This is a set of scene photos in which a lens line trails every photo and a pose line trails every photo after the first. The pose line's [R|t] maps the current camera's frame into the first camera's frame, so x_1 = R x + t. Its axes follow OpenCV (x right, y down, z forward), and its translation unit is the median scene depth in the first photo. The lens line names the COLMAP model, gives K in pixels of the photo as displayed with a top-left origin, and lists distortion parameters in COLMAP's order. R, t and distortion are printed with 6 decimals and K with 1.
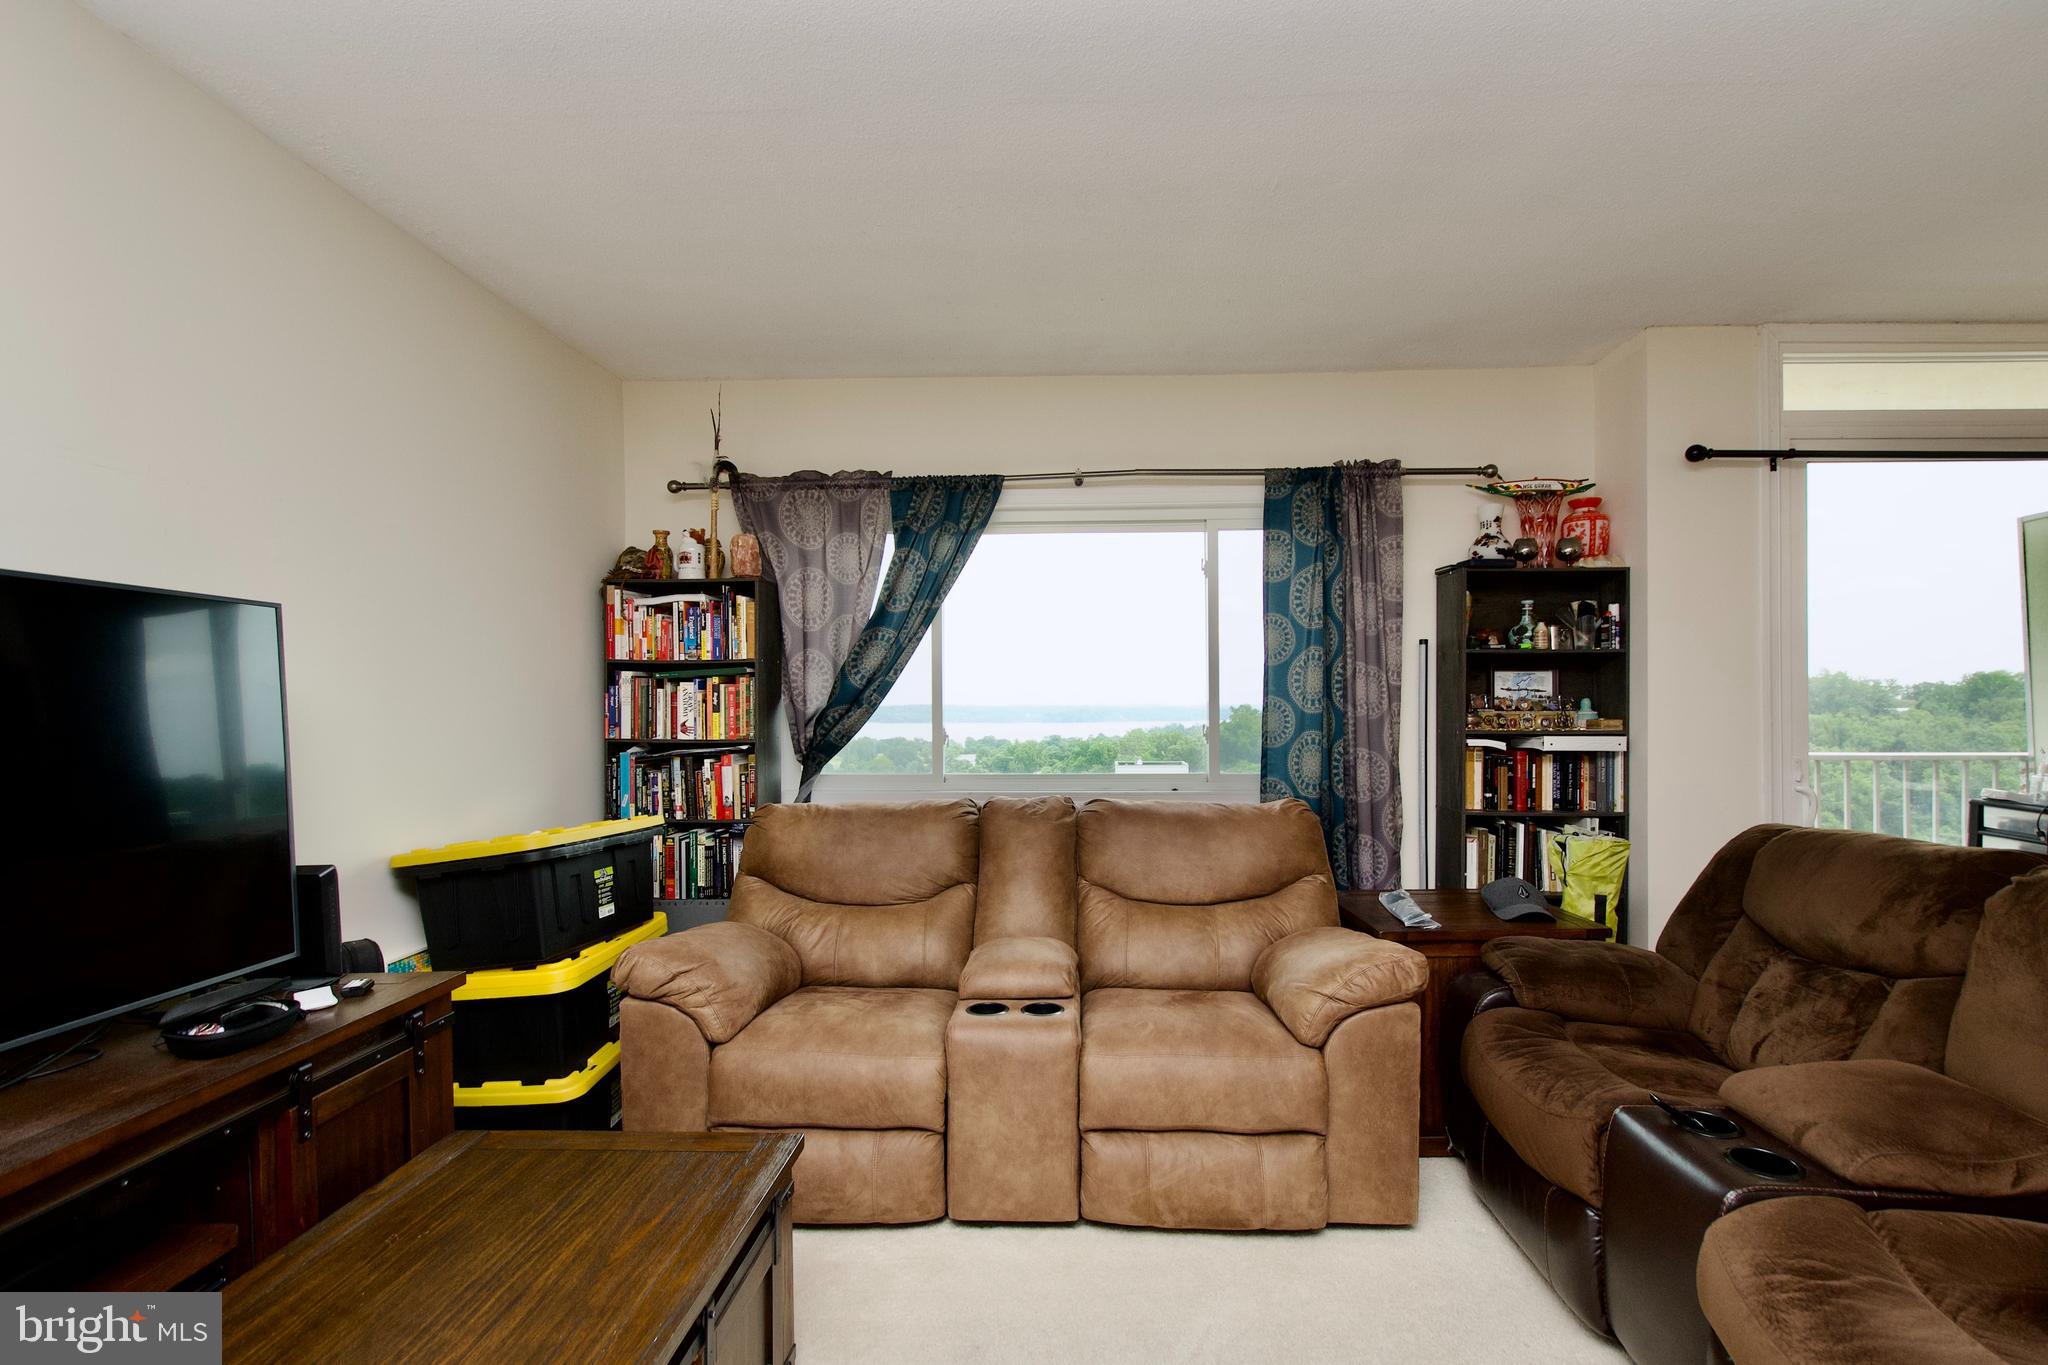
lens RADIAL K [[916.1, 0, 1034.4], [0, 916.1, 699.8], [0, 0, 1]] dist [0.005029, -0.004123]
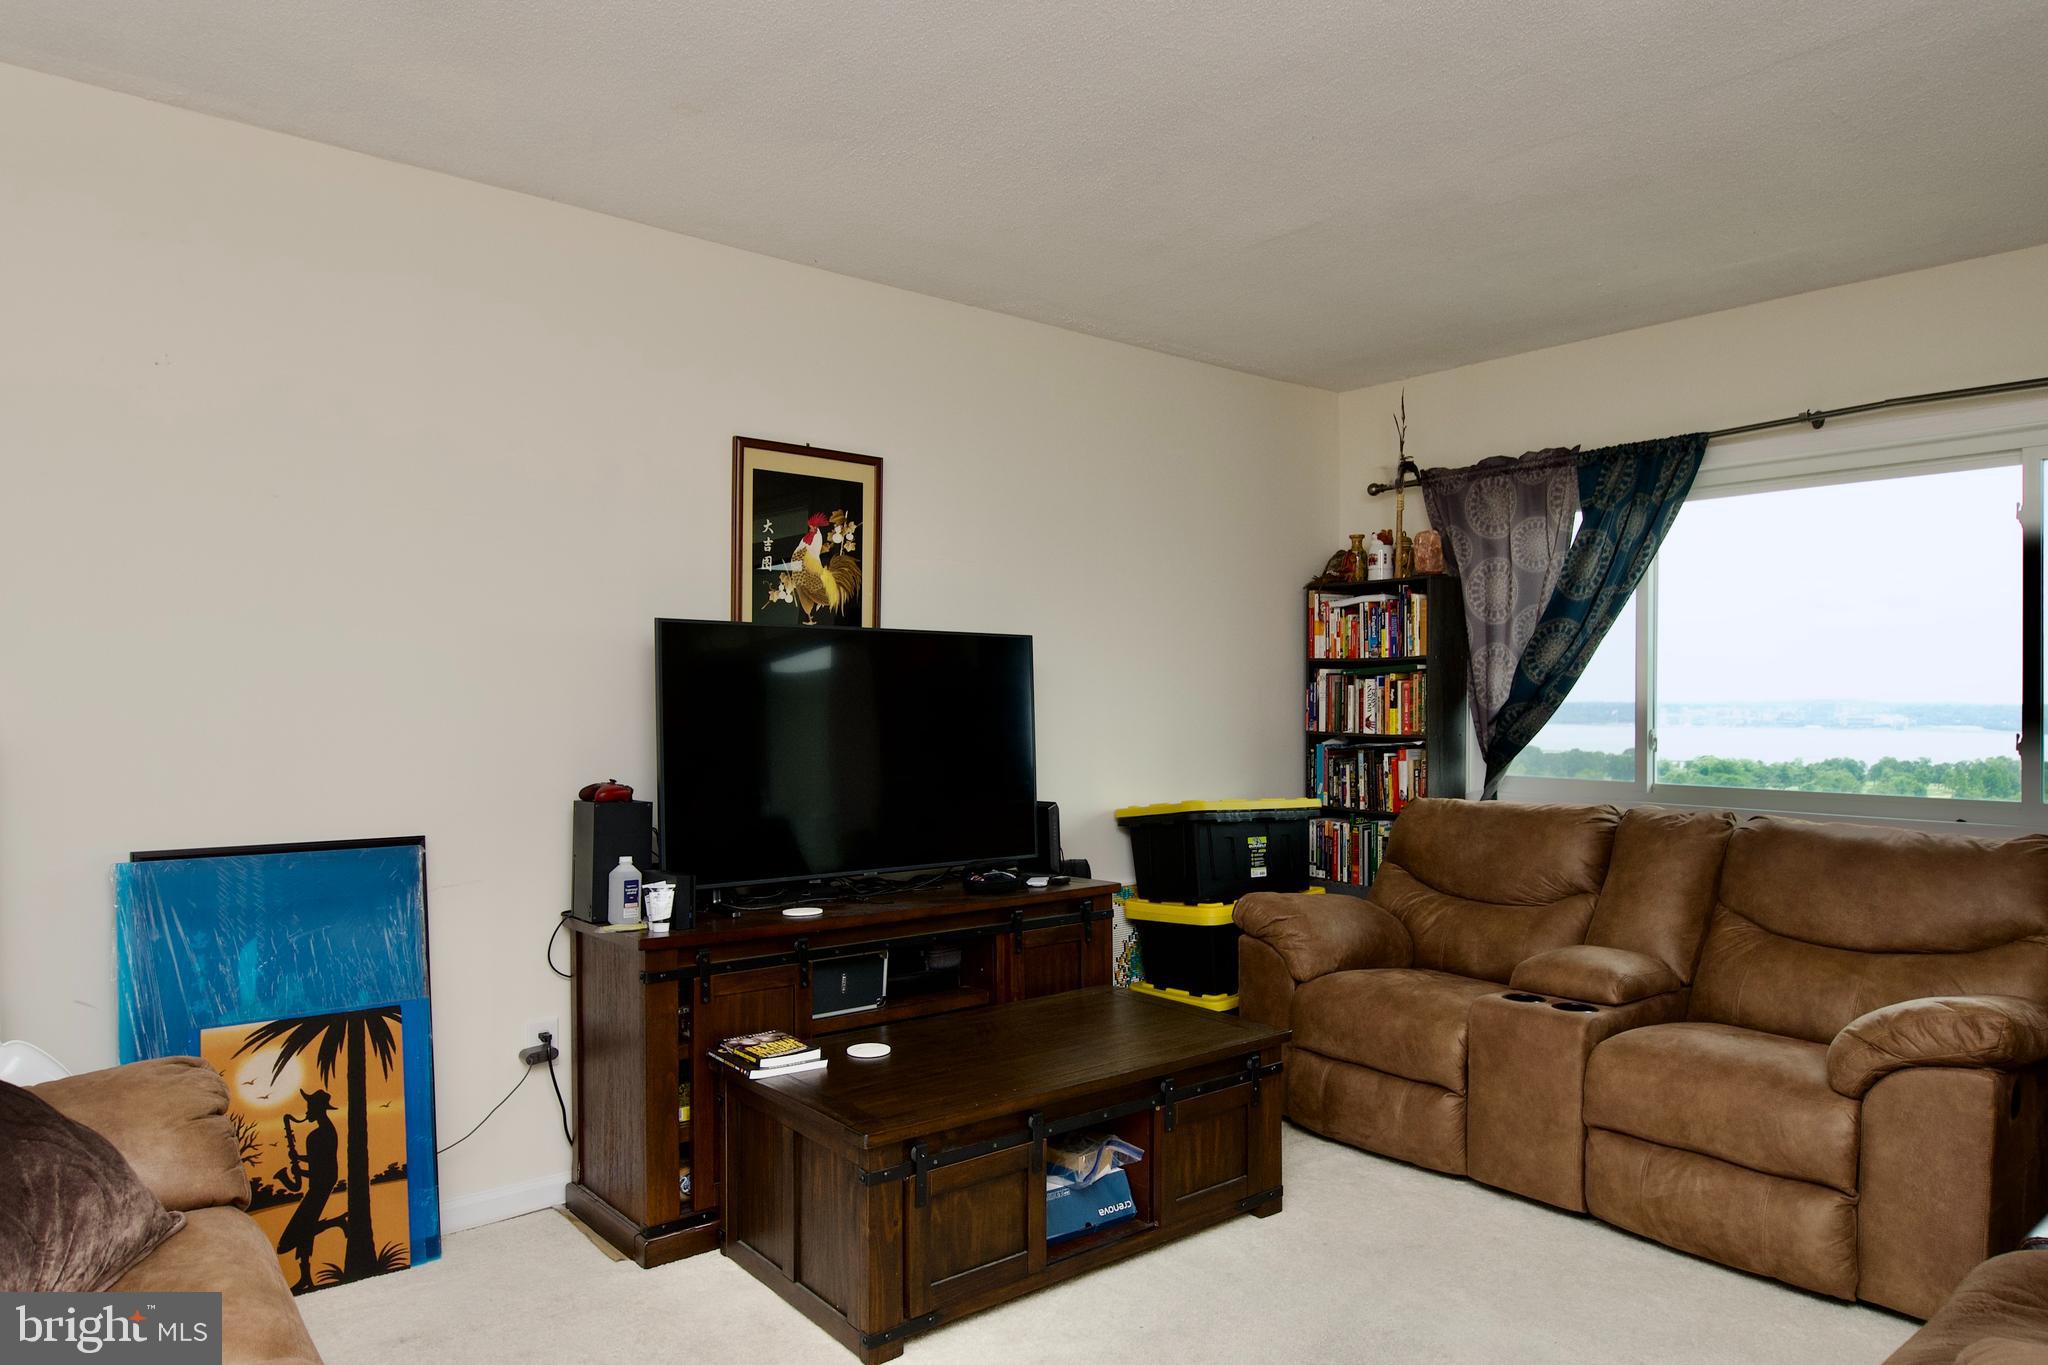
lens RADIAL K [[1245.8, 0, 1029.1], [0, 1245.8, 691.4], [0, 0, 1]] dist [-0.034652, -0.002115]
pose [[0.663692, 0.003027, -0.748000, 0.419828], [-0.005015, 0.999987, -0.000402, -0.002369], [0.747990, 0.004018, 0.663698, -0.229836]]
